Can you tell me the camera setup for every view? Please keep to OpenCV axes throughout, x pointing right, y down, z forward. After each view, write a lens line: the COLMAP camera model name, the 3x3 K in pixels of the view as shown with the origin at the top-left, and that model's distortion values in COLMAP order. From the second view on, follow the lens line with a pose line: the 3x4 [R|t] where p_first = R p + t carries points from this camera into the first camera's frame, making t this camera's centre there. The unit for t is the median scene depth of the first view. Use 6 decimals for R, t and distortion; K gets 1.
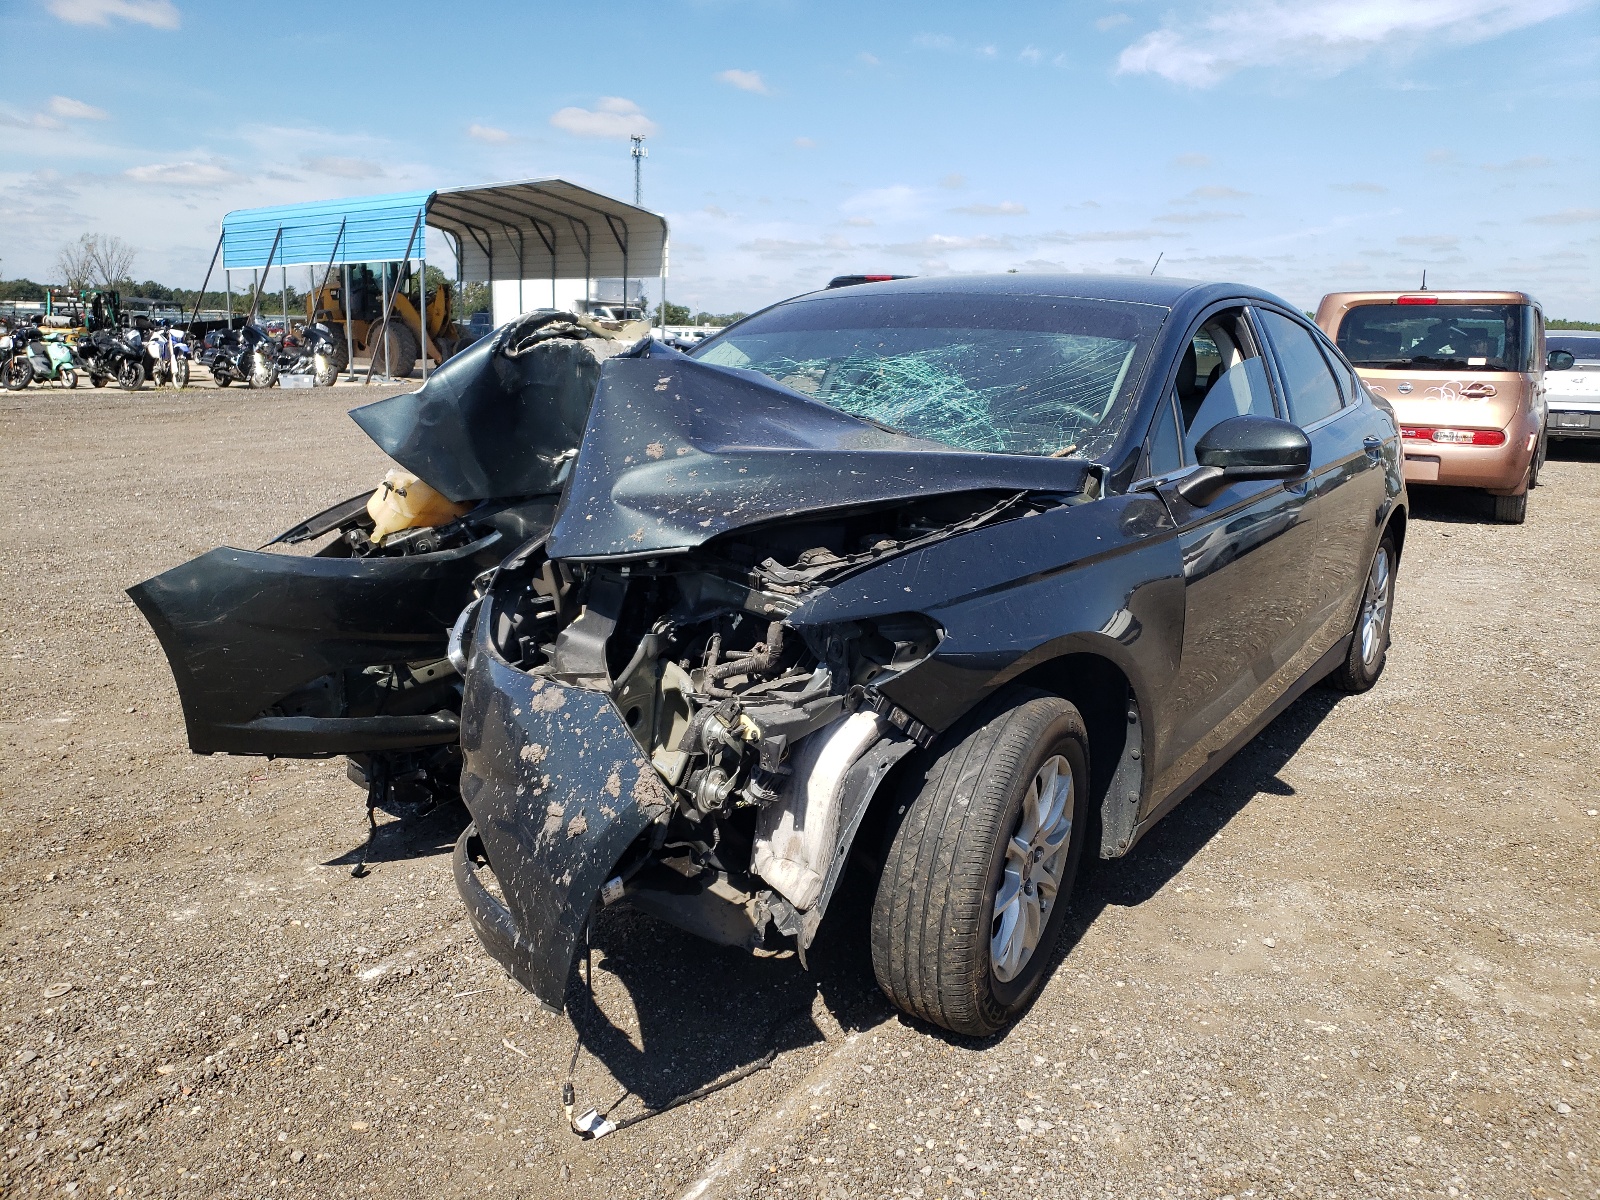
lens RADIAL K [[1234.3, 0, 798.7], [0, 1234.3, 526.1], [0, 0, 1]] dist [-0.001962, -0.003143]
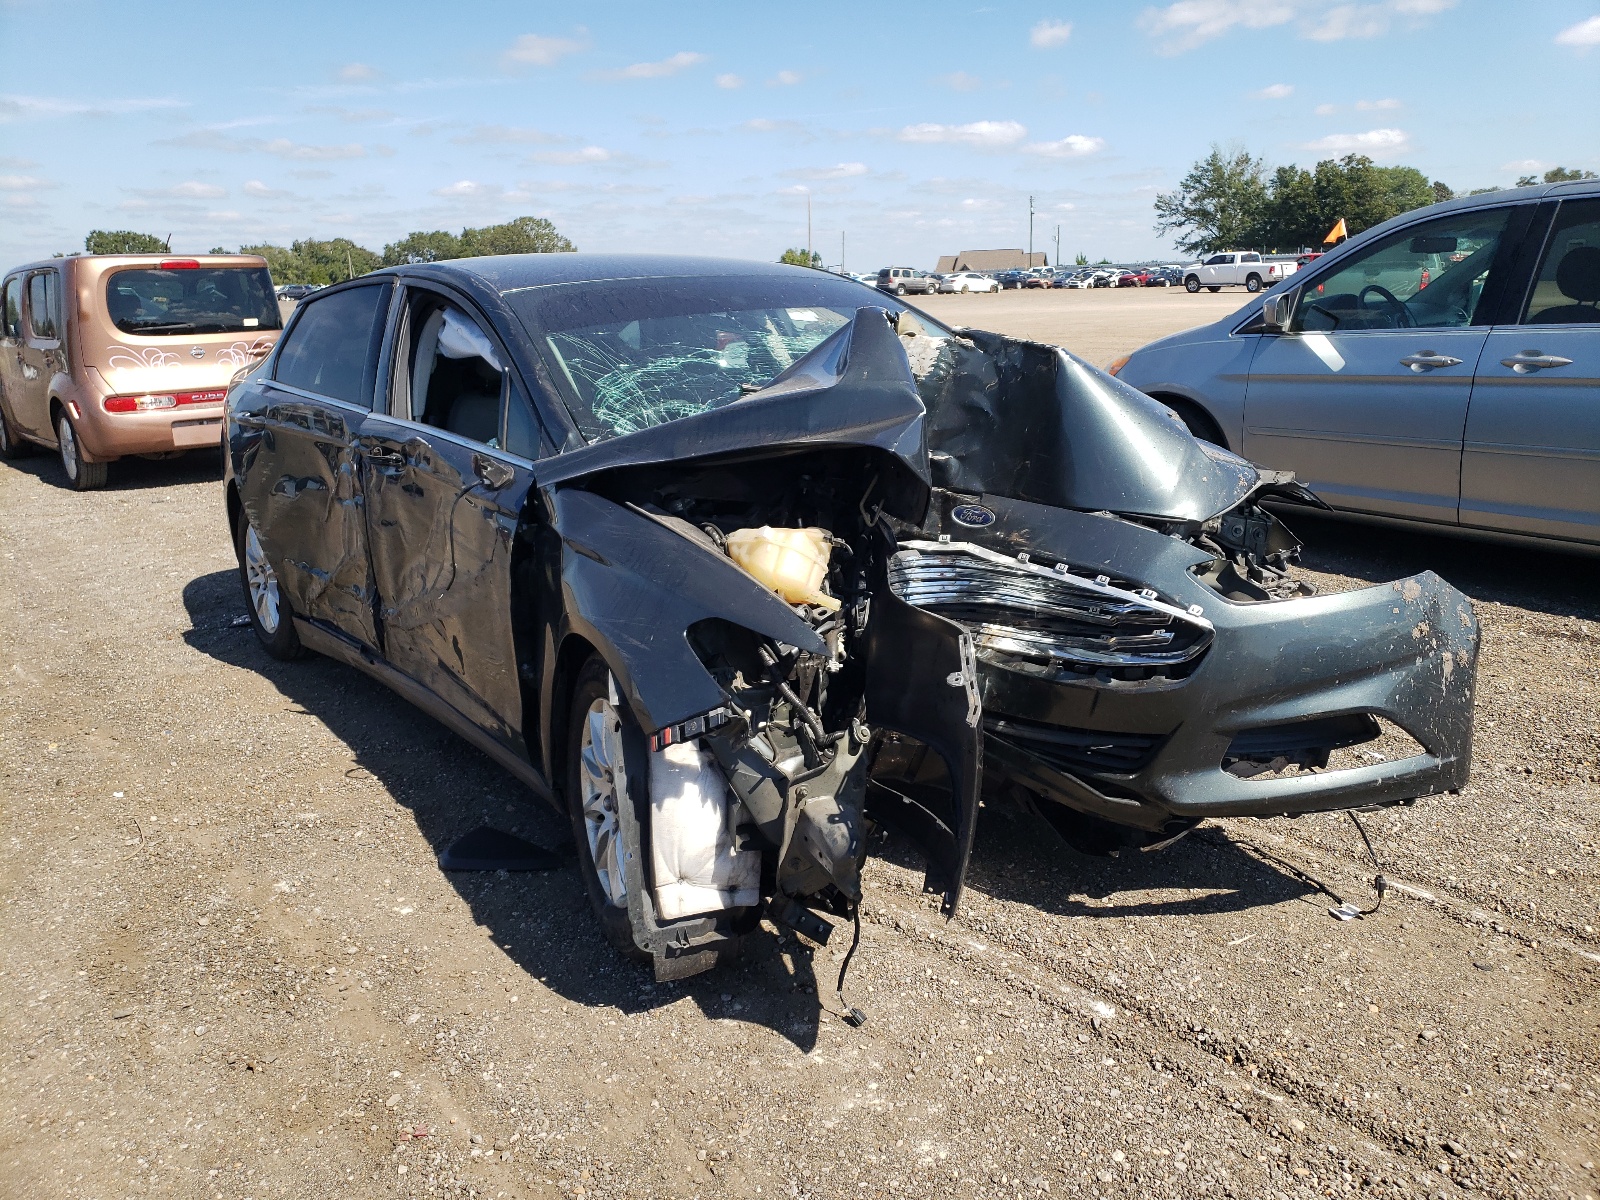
lens RADIAL K [[1234.3, 0, 798.7], [0, 1234.3, 526.1], [0, 0, 1]] dist [-0.001962, -0.003143]
pose [[0.331091, -0.213353, 0.919162, -1.100324], [0.180562, 0.970427, 0.160213, -0.177077], [-0.926162, 0.112921, 0.359824, 0.748968]]
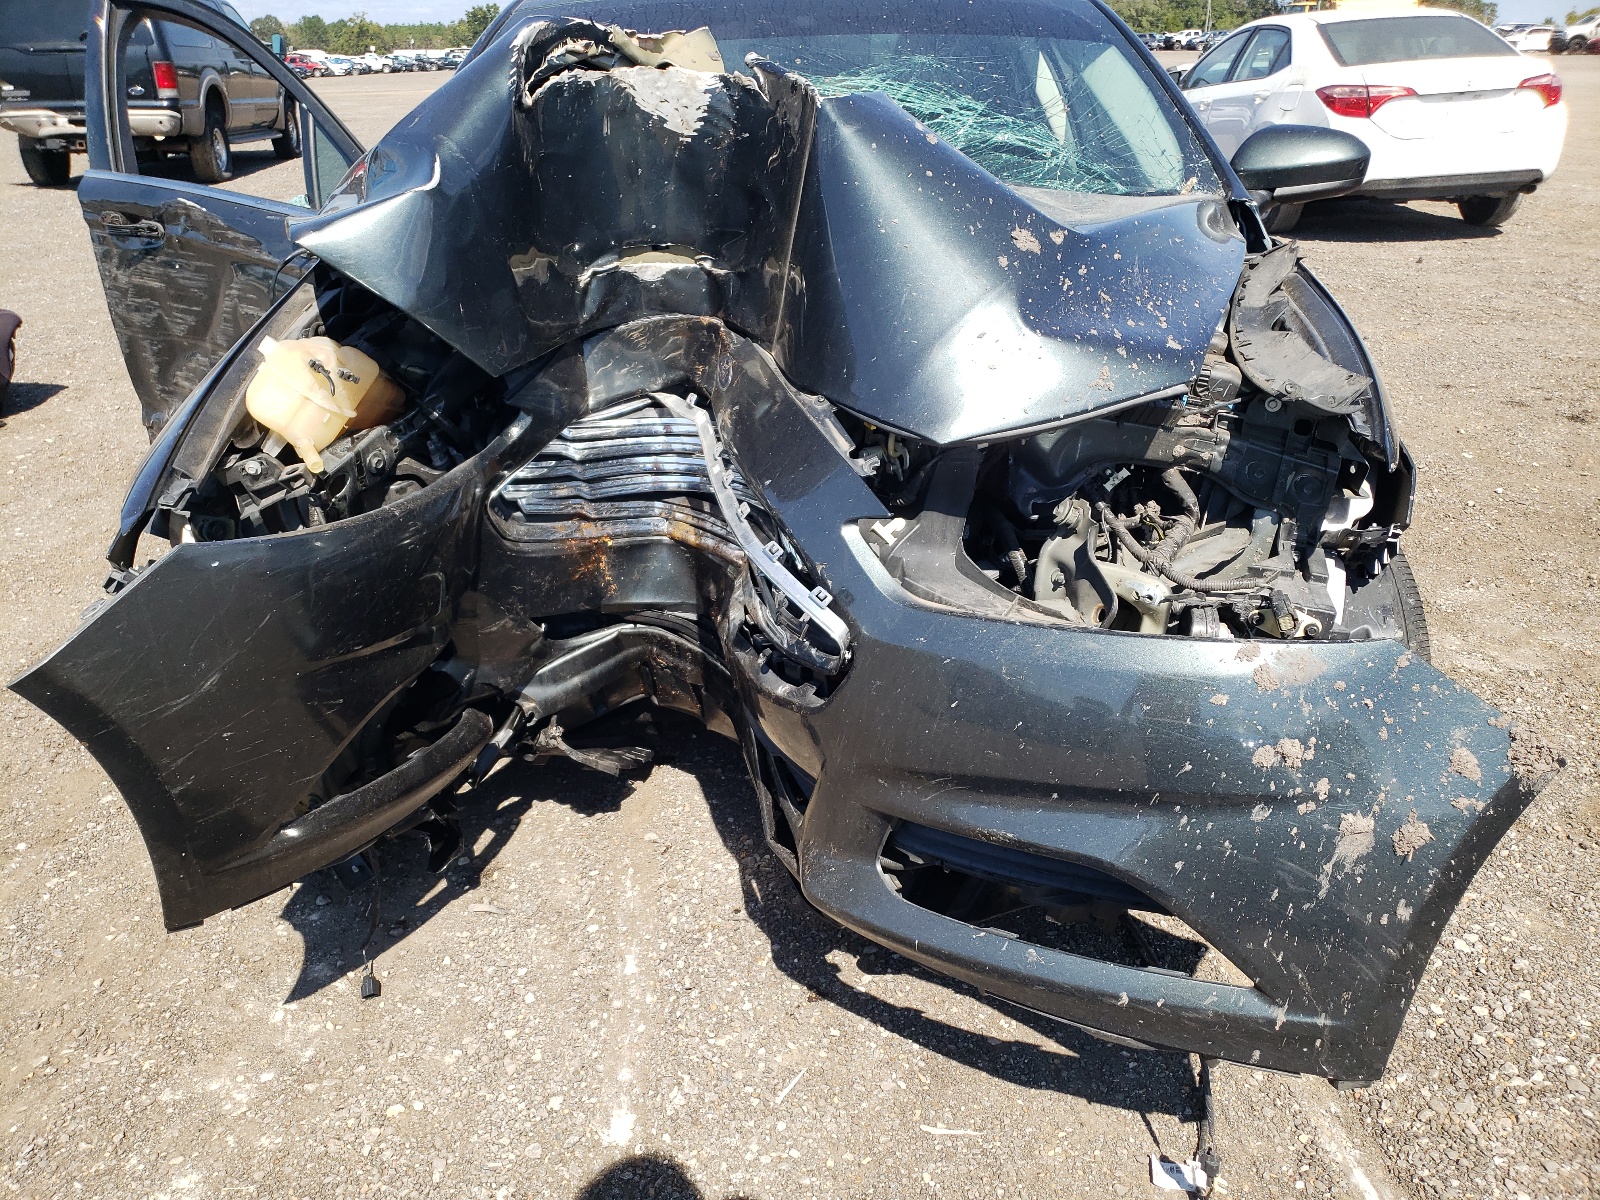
lens RADIAL K [[1269.0, 0, 800.0], [0, 1269.0, 600.0], [0, 0, 1]] dist [0.004896, 0.002158]
pose [[0.822559, -0.255615, 0.507993, -0.482296], [0.120156, 0.951239, 0.284089, -0.071285], [-0.555840, -0.172641, 0.813165, 0.406868]]
